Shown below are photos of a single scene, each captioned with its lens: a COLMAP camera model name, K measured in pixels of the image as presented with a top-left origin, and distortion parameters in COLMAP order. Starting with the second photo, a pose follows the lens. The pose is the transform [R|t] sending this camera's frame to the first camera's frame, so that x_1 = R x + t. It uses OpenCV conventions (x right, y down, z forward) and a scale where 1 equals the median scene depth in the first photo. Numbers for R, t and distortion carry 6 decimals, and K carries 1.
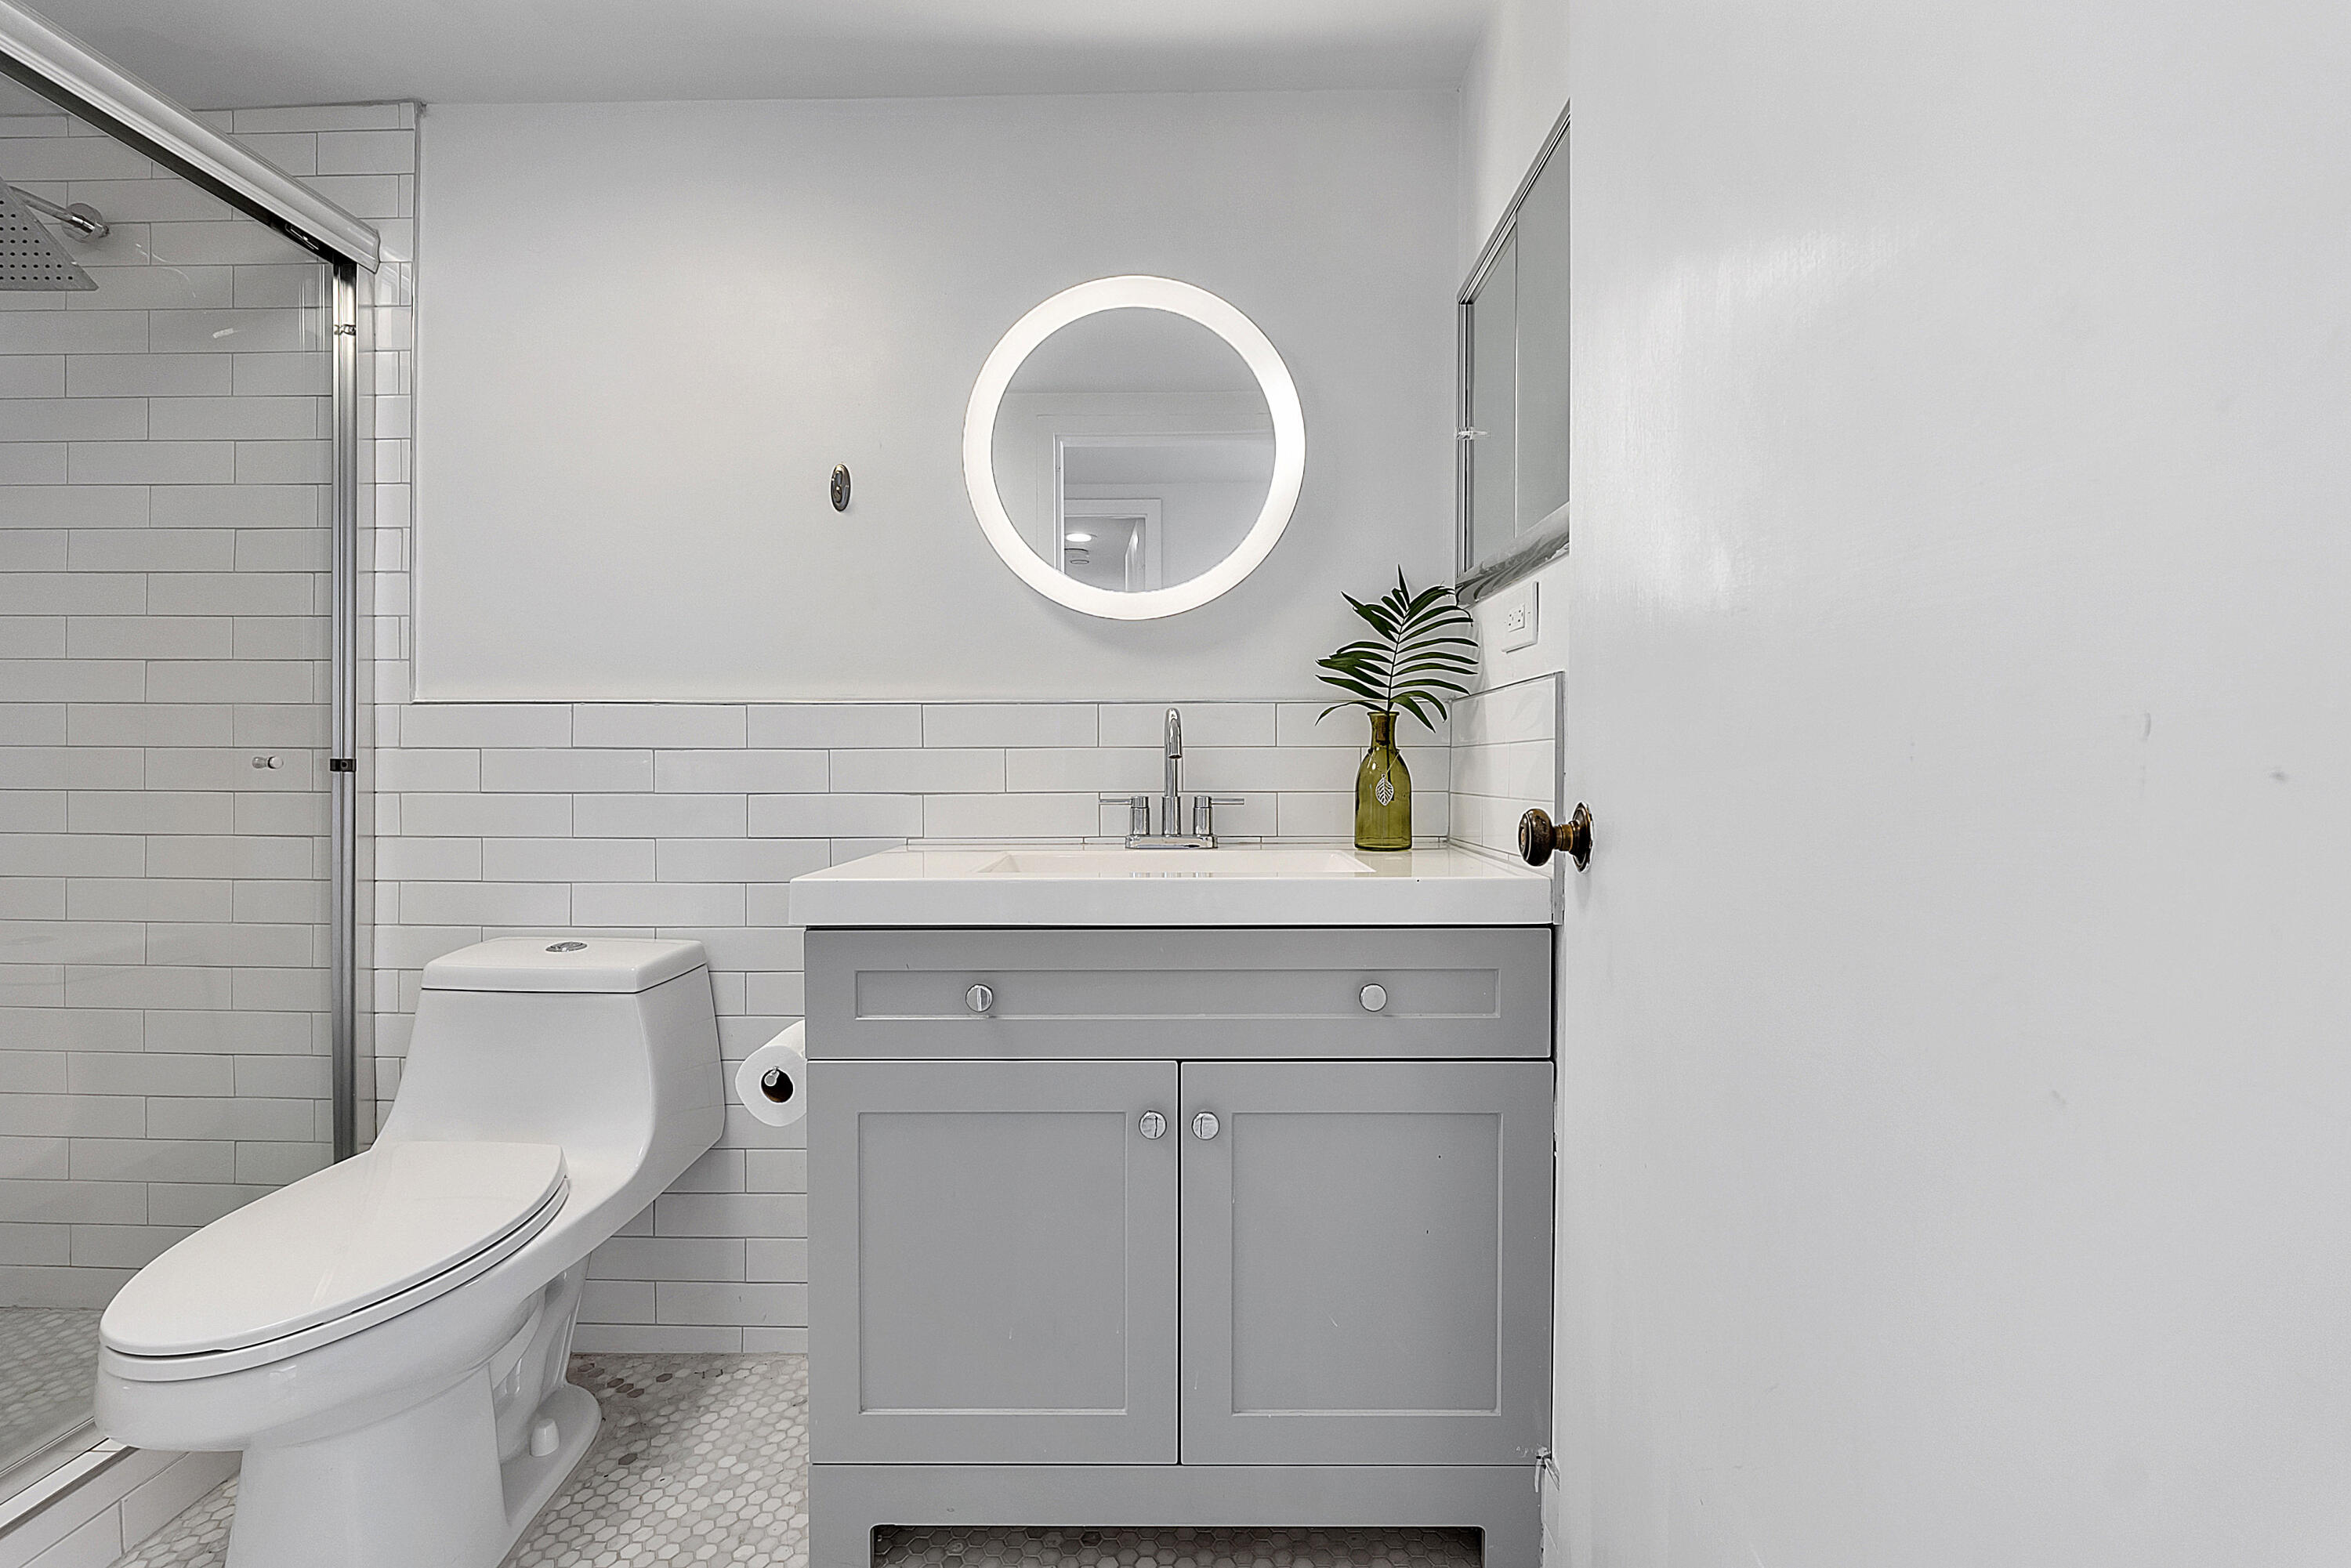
lens RADIAL K [[1003.5, 0, 1180.4], [0, 1003.5, 761.1], [0, 0, 1]] dist [-0.004526, -0.000934]
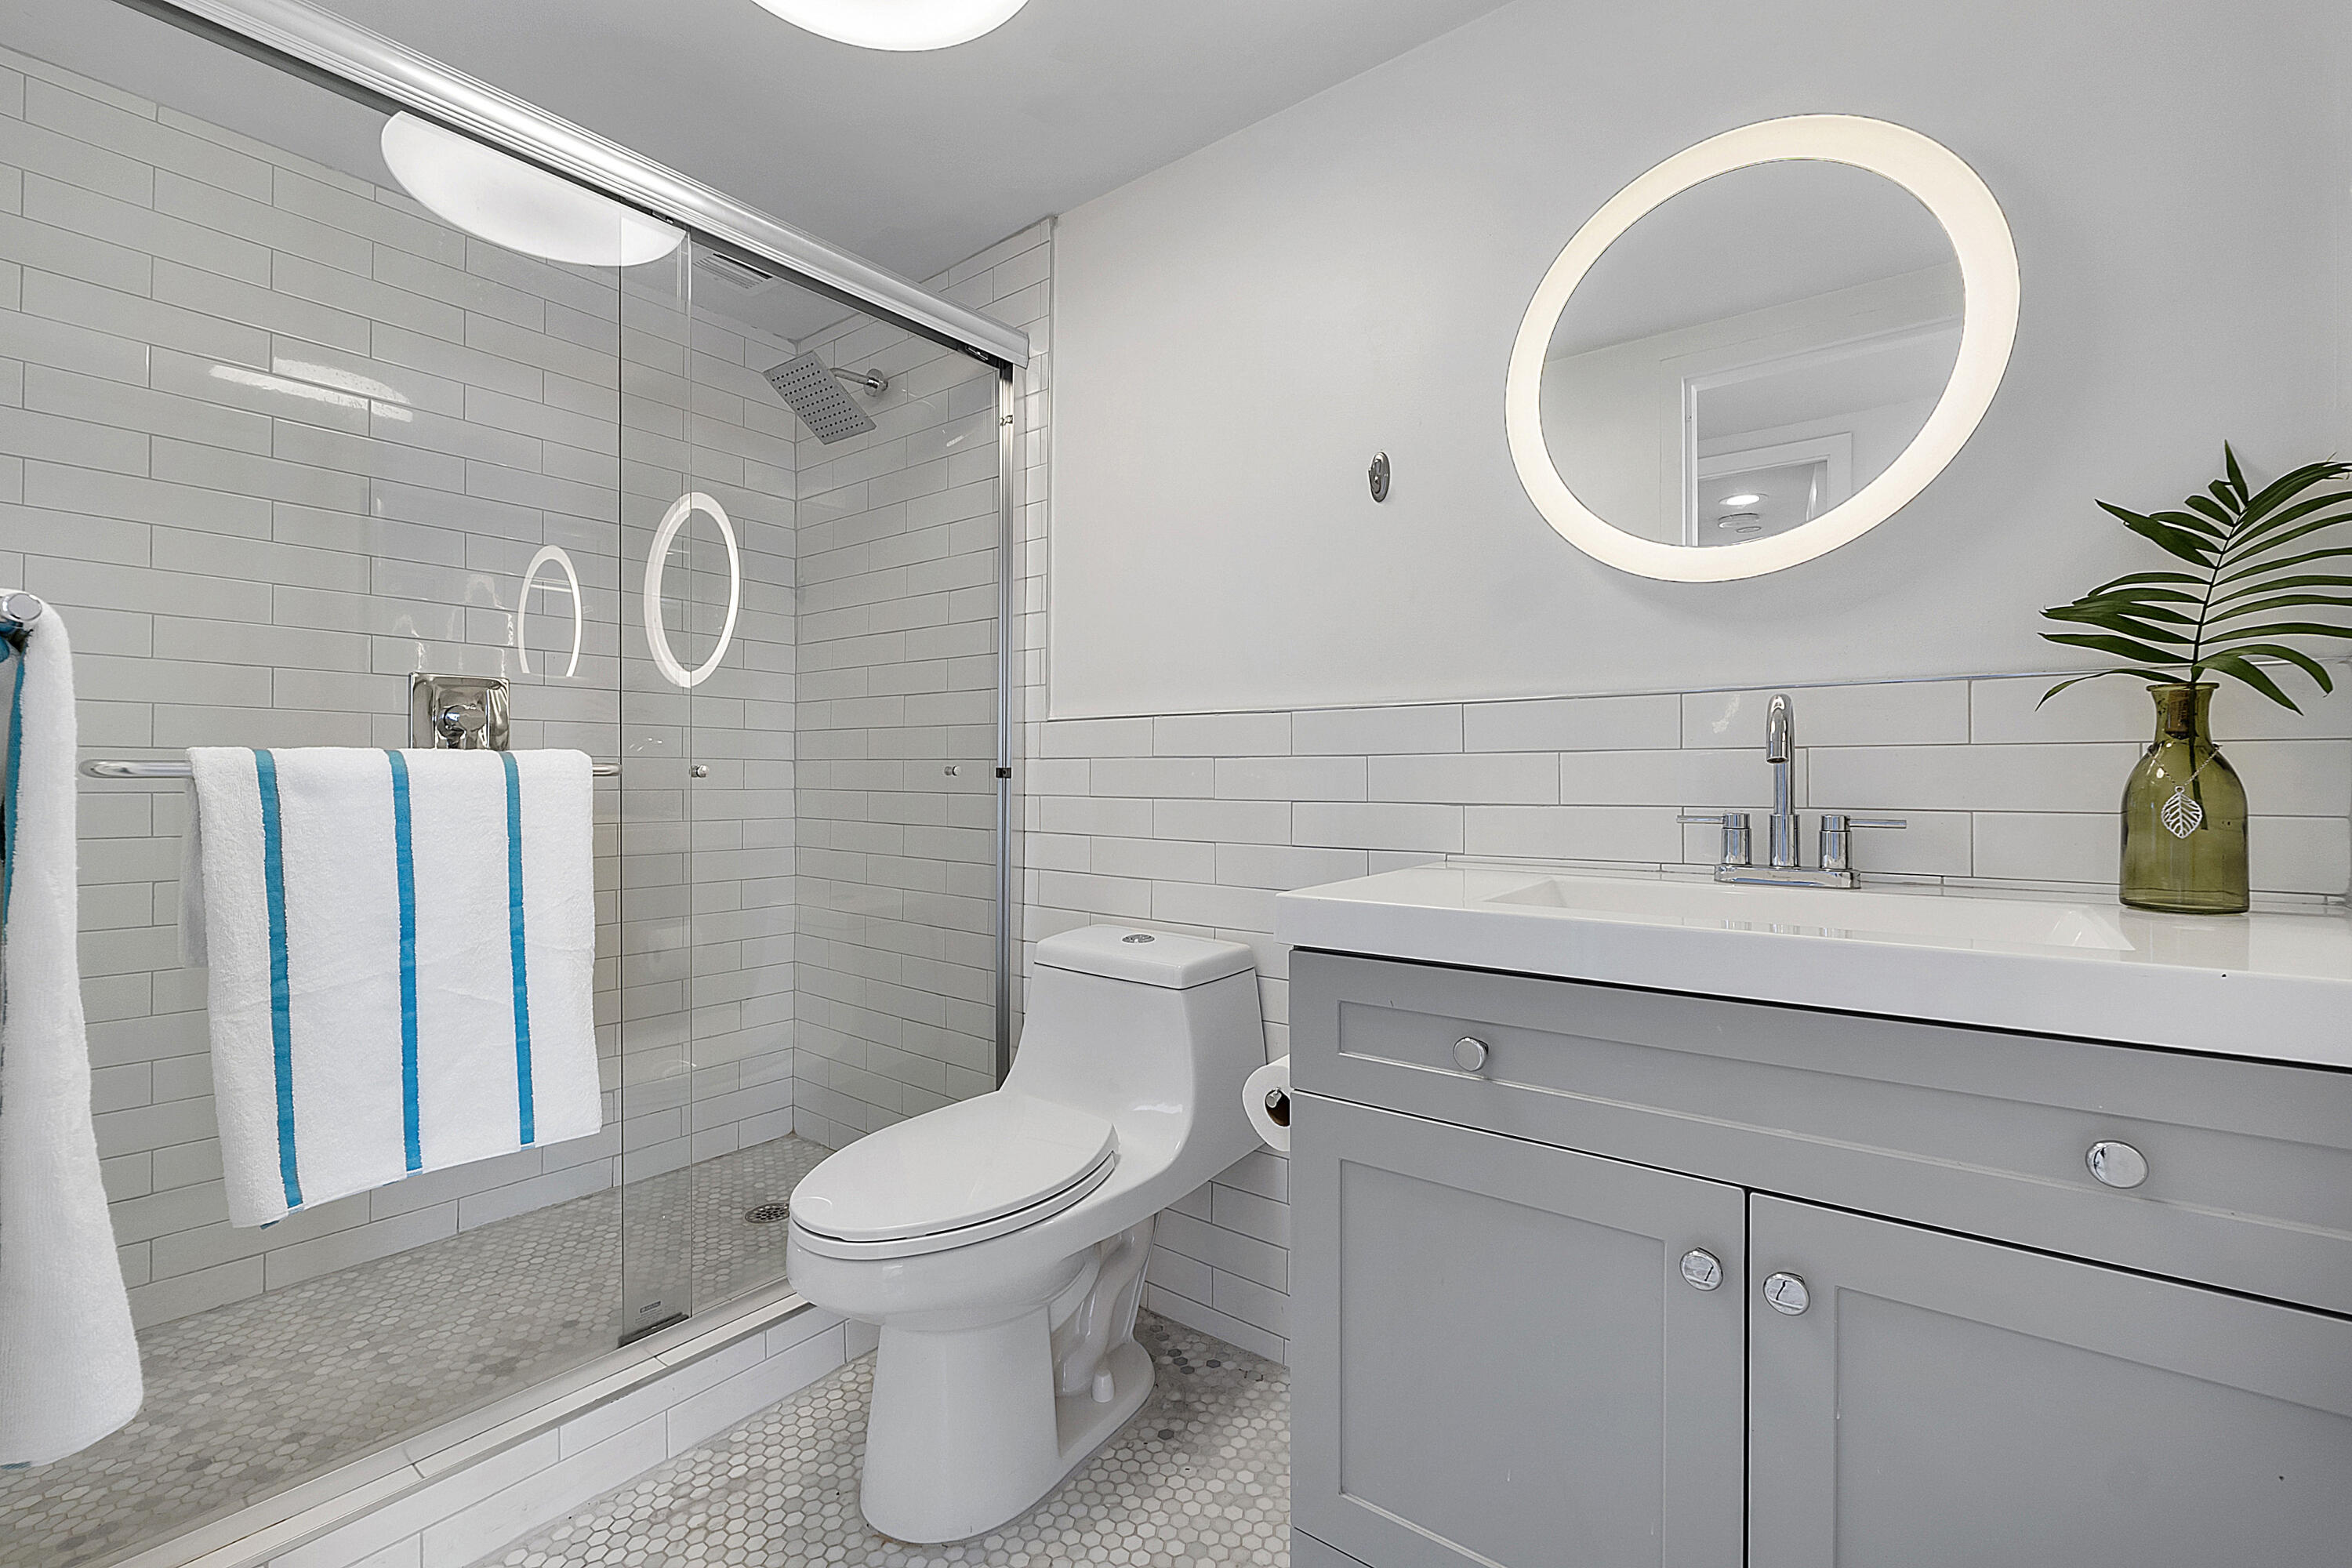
lens RADIAL K [[1004.0, 0, 1169.7], [0, 1004.0, 766.9], [0, 0, 1]] dist [-0.004526, -0.000934]
pose [[0.797416, -0.004360, -0.603415, 0.077054], [0.003948, 0.999990, -0.002008, 0.000213], [0.603418, -0.000781, 0.797425, 0.144156]]
